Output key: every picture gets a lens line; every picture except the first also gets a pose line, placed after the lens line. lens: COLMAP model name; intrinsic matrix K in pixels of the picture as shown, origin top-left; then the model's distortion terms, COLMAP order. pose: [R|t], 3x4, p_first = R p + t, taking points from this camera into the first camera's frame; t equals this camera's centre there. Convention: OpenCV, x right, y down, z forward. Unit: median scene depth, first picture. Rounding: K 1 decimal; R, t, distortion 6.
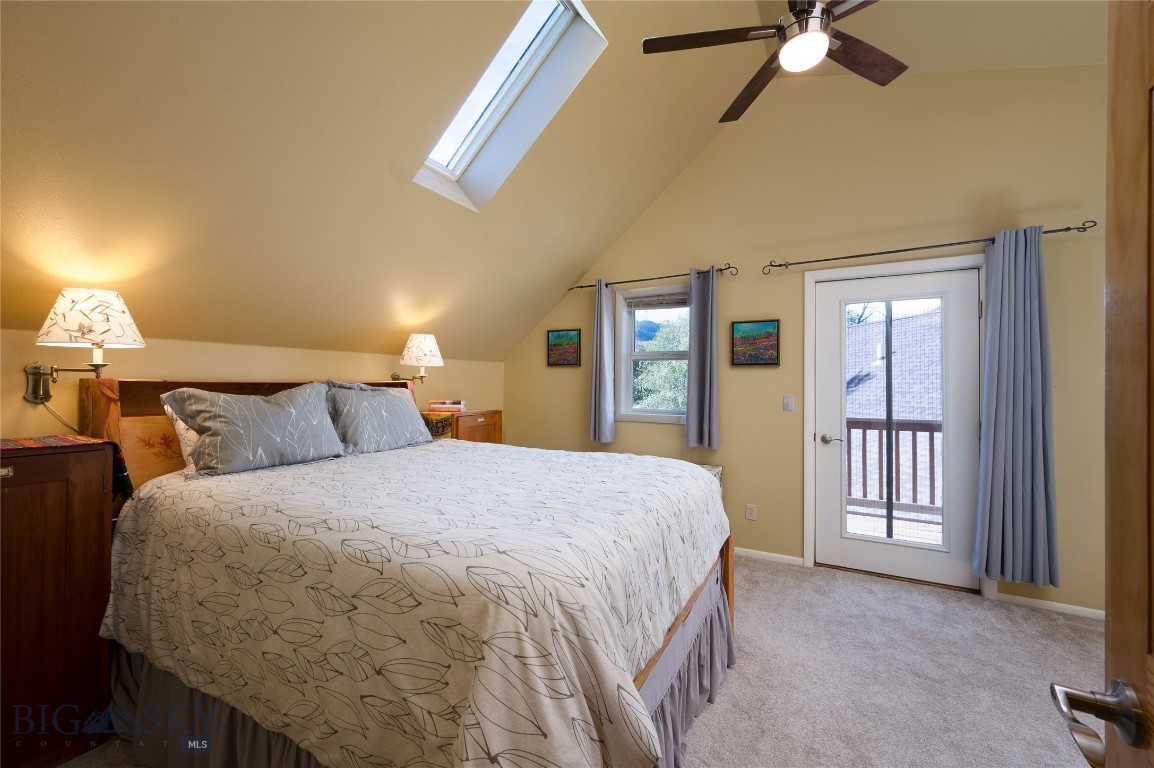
lens RADIAL K [[459.1, 0, 577.0], [0, 459.1, 384.0], [0, 0, 1]] dist [-0.000228, -0.000031]
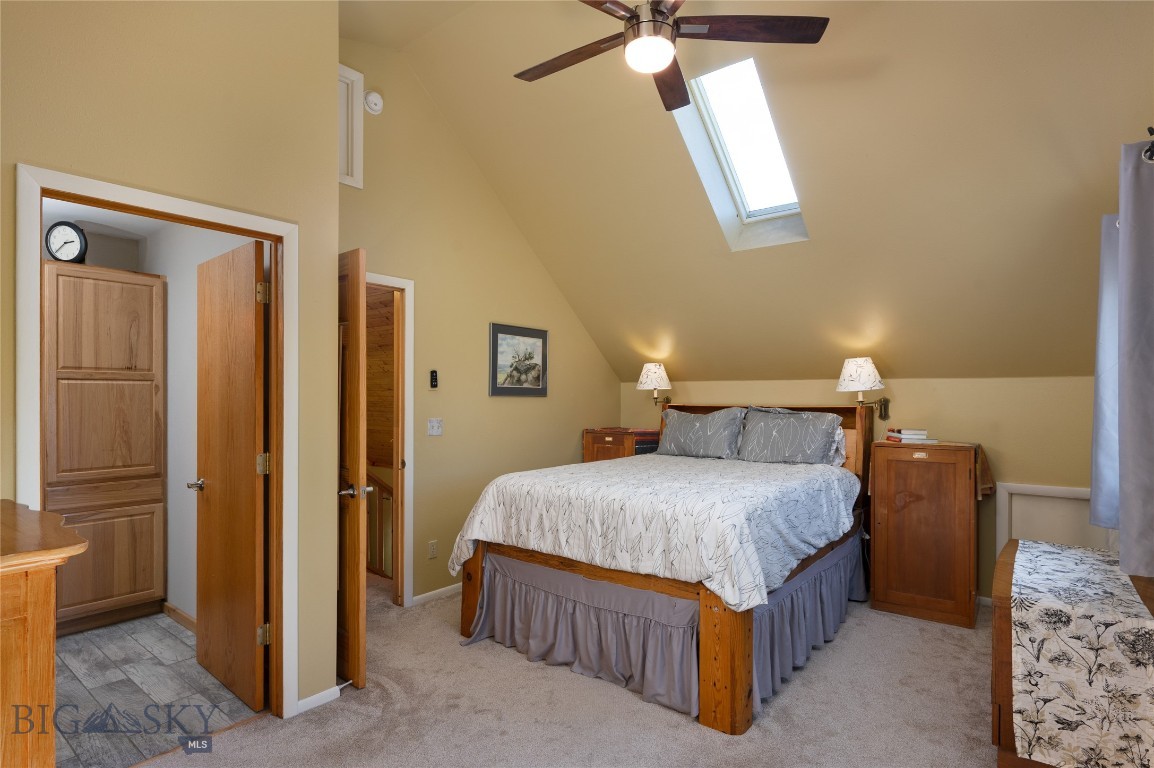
lens RADIAL K [[599.1, 0, 577.0], [0, 599.1, 384.0], [0, 0, 1]] dist [-0.000030, -0.000002]
pose [[-0.156328, -0.013375, -0.987615, 1.292905], [0.002724, 0.999899, -0.013973, -0.047703], [0.987701, -0.004874, -0.156276, 0.760860]]
